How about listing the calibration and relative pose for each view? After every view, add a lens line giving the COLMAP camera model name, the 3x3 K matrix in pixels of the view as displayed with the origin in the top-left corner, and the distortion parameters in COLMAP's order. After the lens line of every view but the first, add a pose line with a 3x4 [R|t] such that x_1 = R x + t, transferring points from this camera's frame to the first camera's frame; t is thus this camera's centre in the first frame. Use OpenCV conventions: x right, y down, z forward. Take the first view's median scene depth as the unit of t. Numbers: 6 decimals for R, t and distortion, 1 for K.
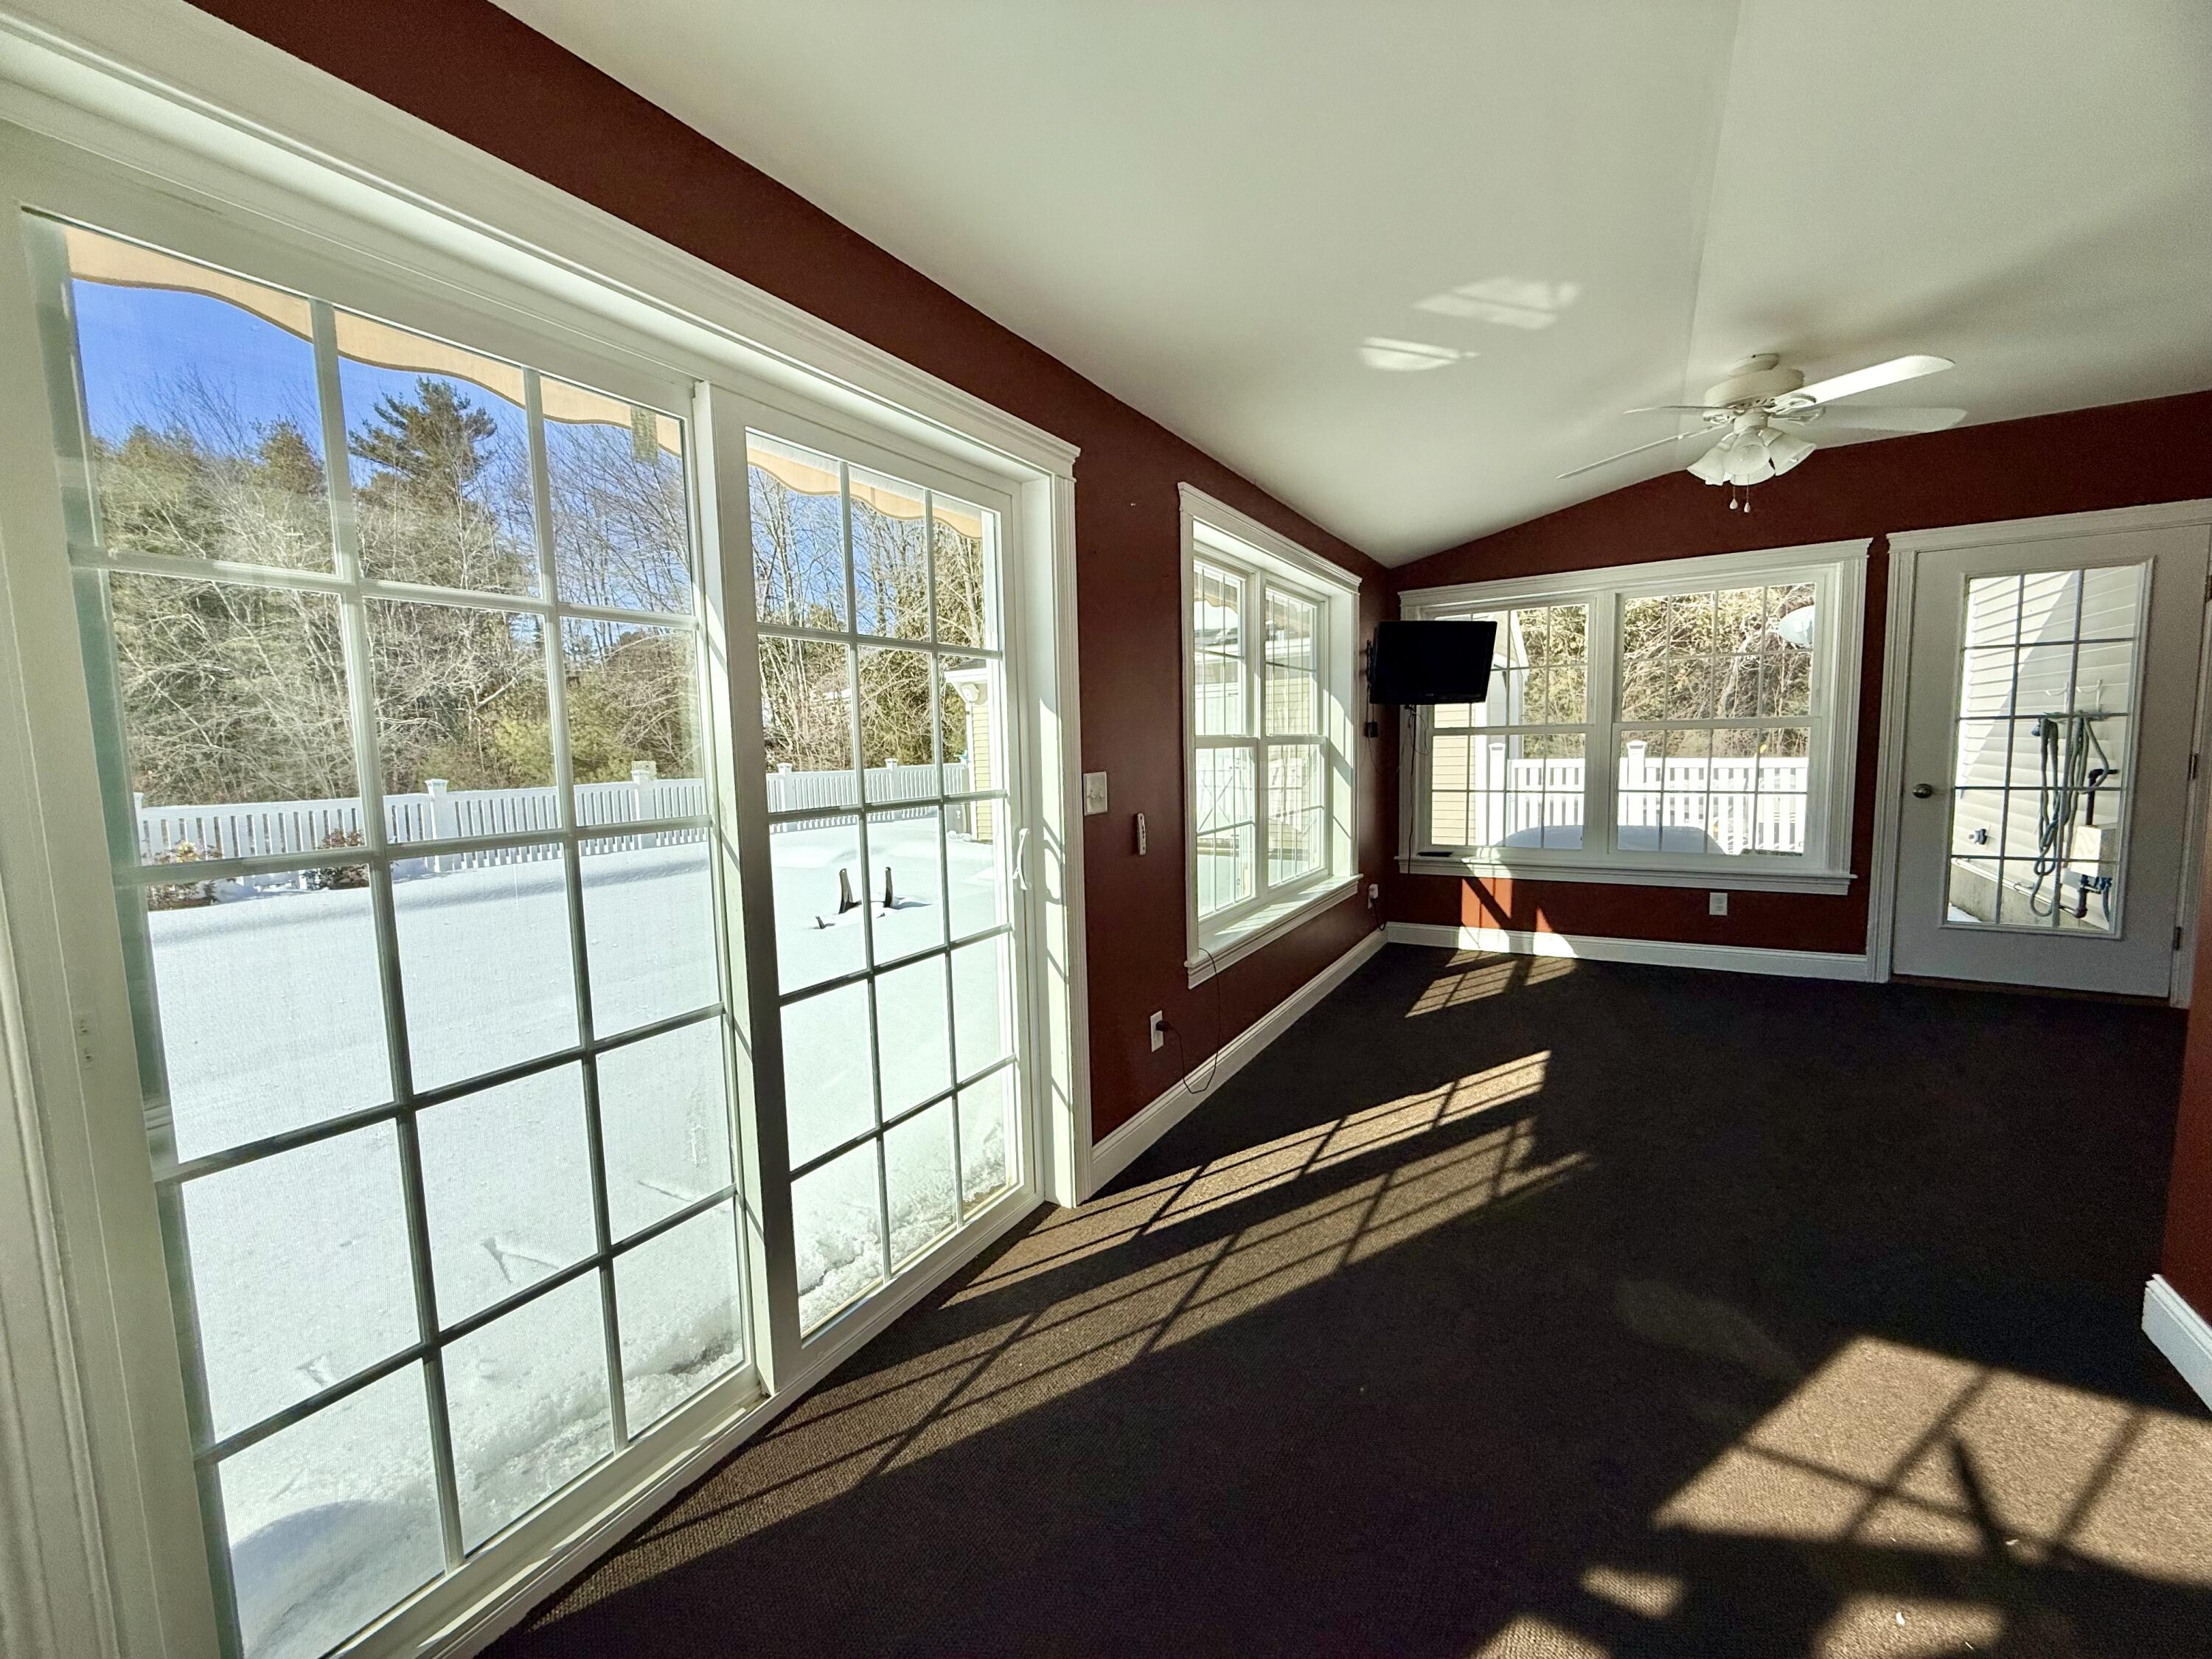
lens RADIAL K [[883.3, 0, 1104.3], [0, 883.3, 825.1], [0, 0, 1]] dist [-0.000305, -0.000733]
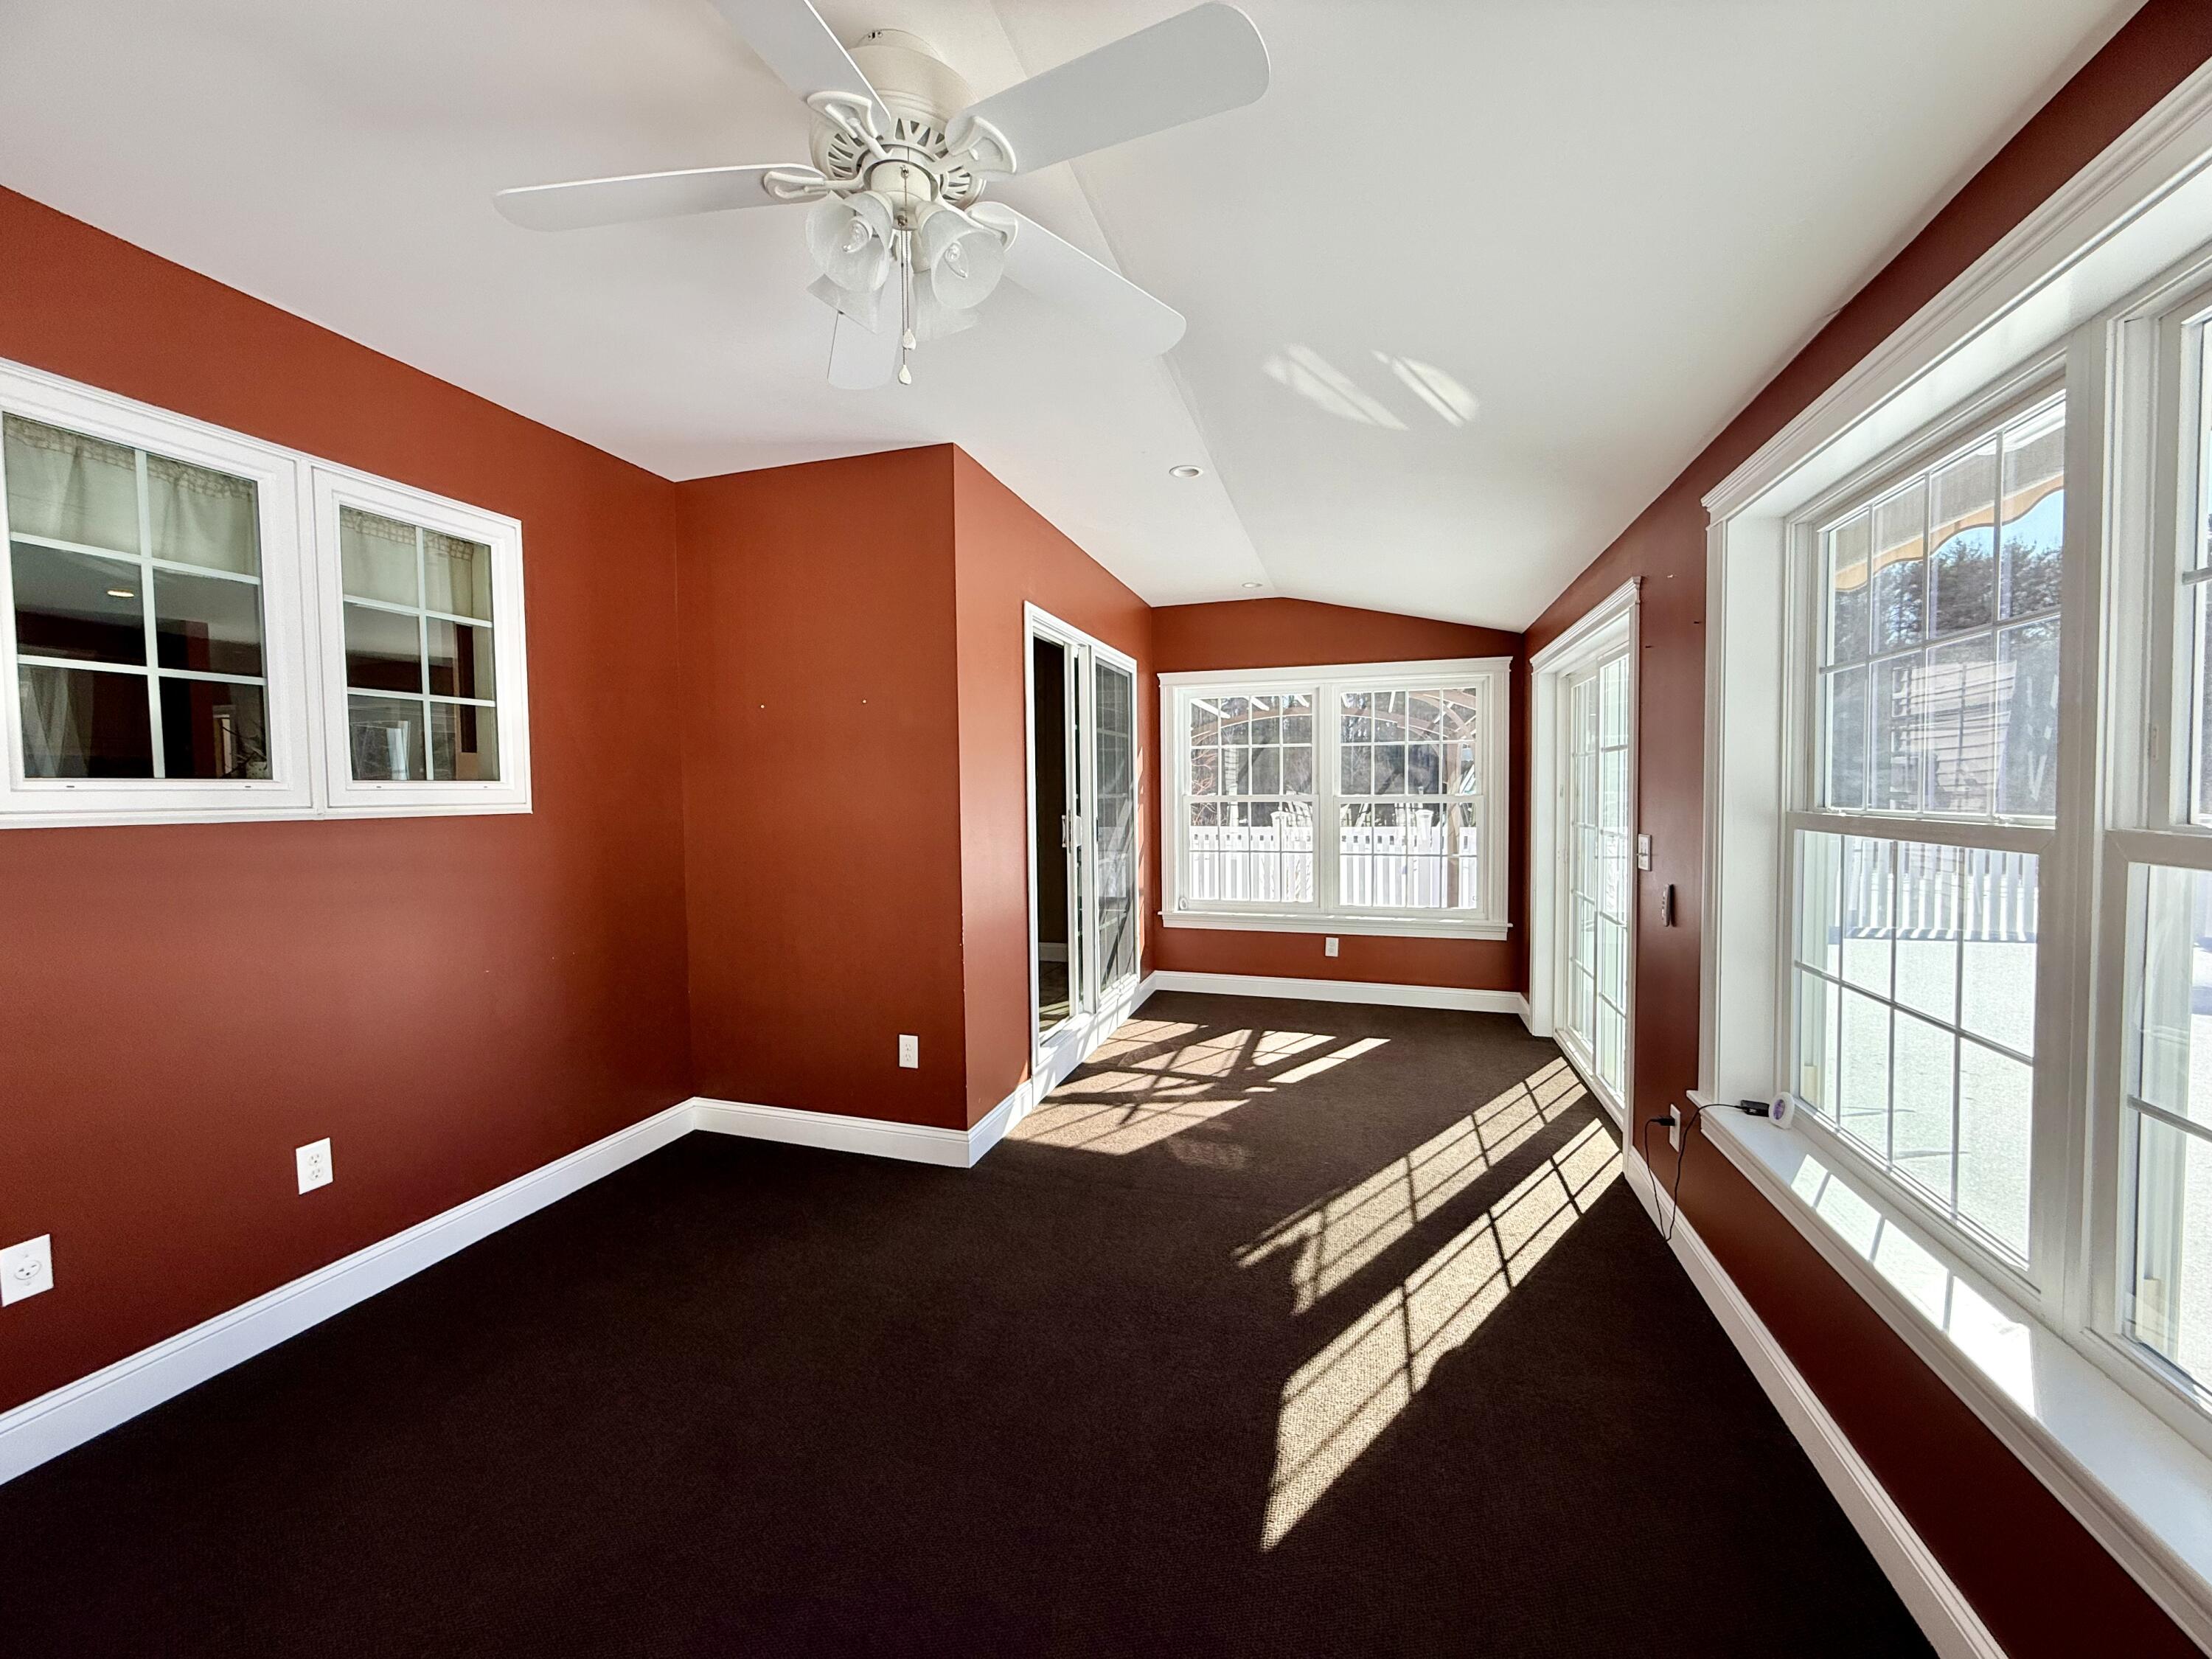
lens RADIAL K [[883.3, 0, 1105.2], [0, 883.3, 824.5], [0, 0, 1]] dist [-0.000305, -0.000733]
pose [[-0.968499, 0.044948, -0.244926, 0.940732], [0.011255, 0.990471, 0.137262, -0.236781], [0.248762, 0.130181, -0.959776, 1.895310]]
